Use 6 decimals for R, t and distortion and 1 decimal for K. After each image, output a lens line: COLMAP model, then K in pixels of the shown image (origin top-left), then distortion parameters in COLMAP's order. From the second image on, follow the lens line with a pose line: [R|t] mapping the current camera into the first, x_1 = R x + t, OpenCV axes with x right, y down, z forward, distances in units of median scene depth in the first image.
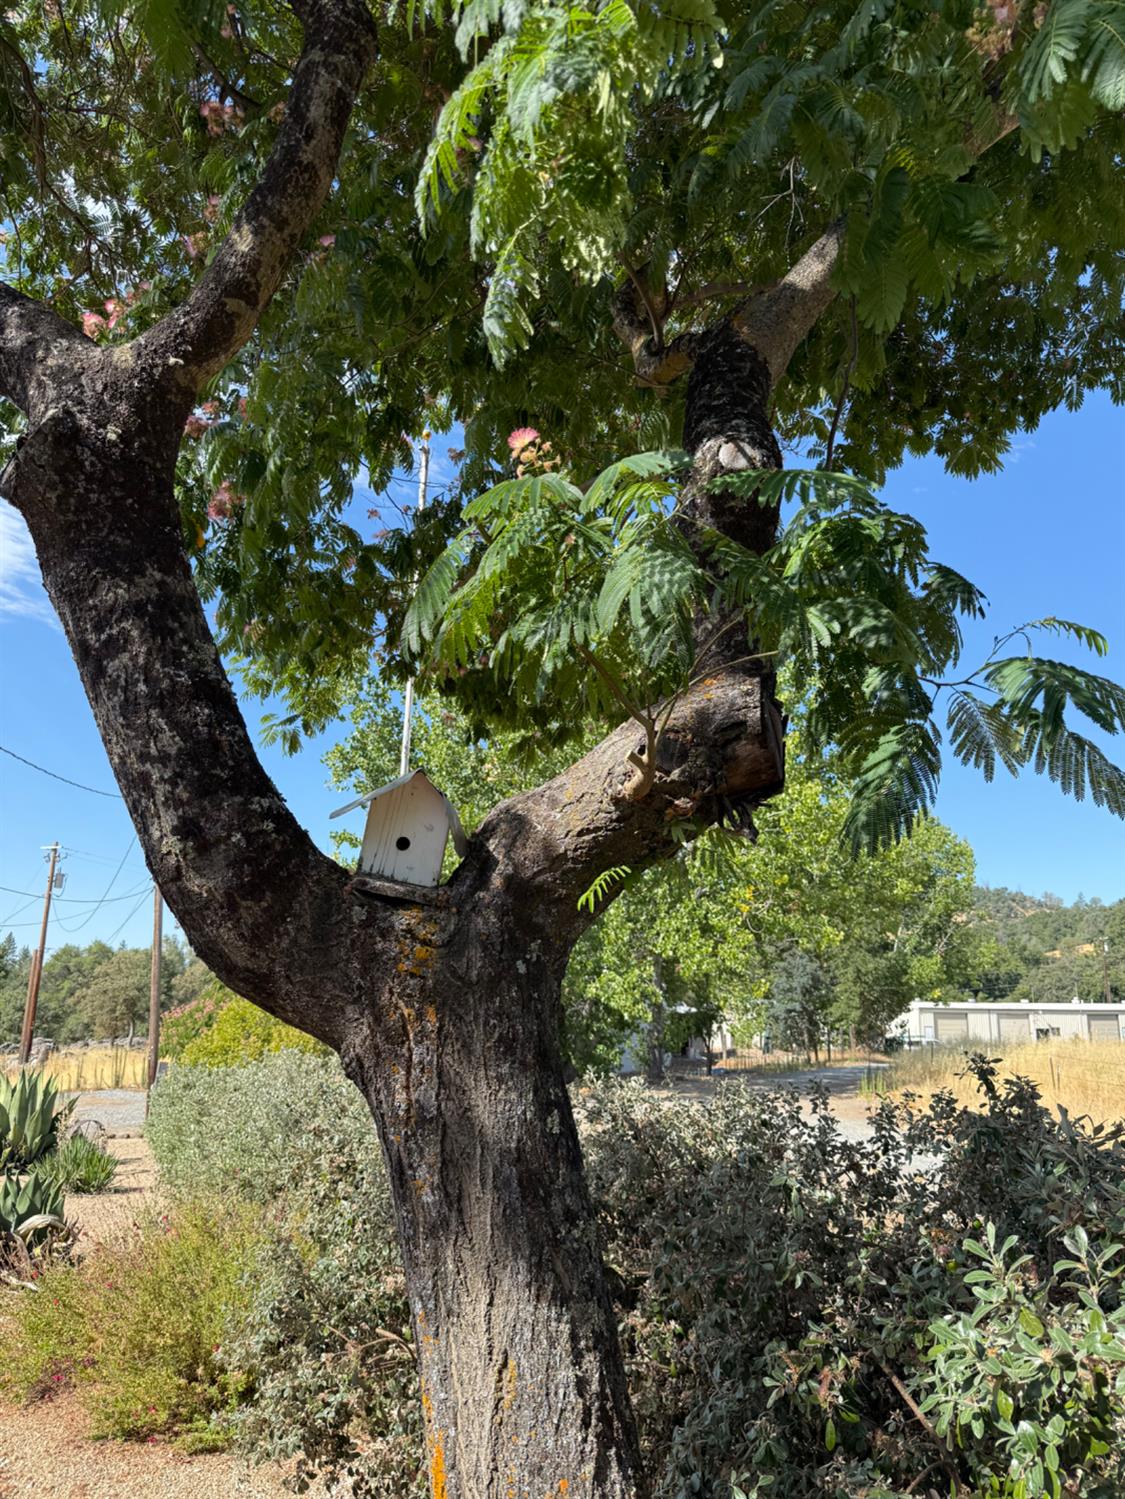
lens RADIAL K [[1039.7, 0, 562.5], [0, 1039.7, 749.5], [0, 0, 1]] dist [0.063108, -0.086425]
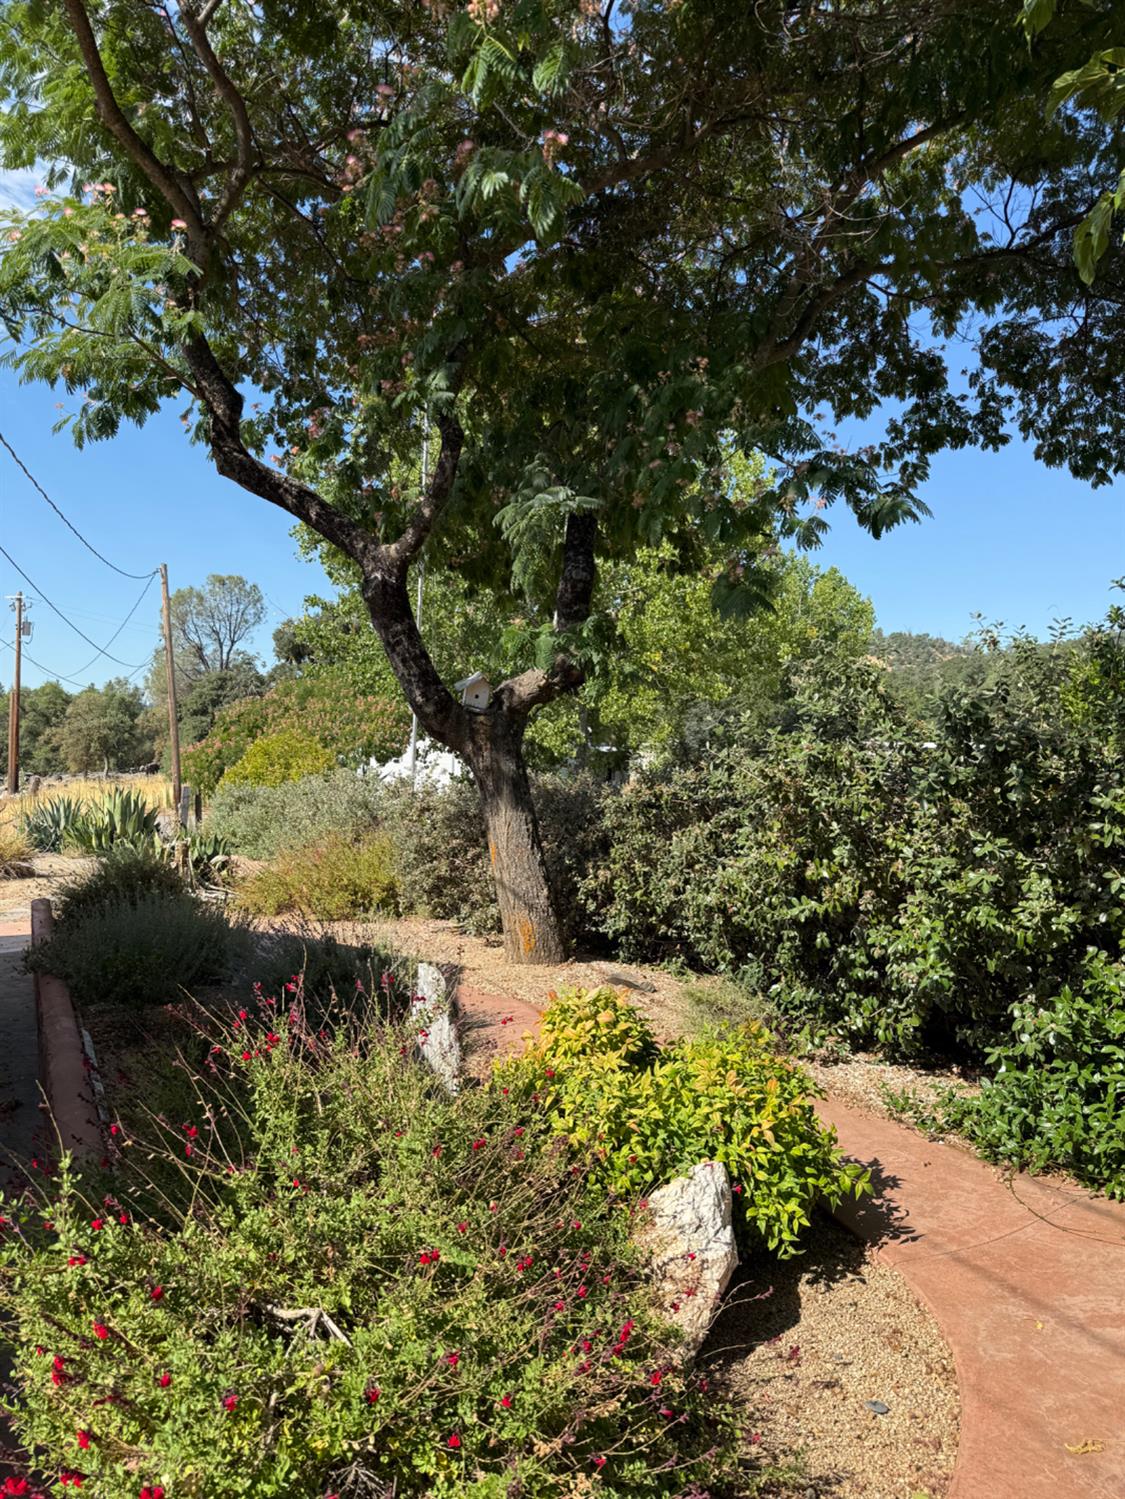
lens RADIAL K [[1039.7, 0, 562.5], [0, 1039.7, 749.5], [0, 0, 1]] dist [0.063108, -0.086425]
pose [[0.998140, 0.002579, 0.060904, -0.009450], [-0.017195, 0.970447, 0.240703, -0.067055], [-0.058483, -0.241302, 0.968686, -0.281309]]
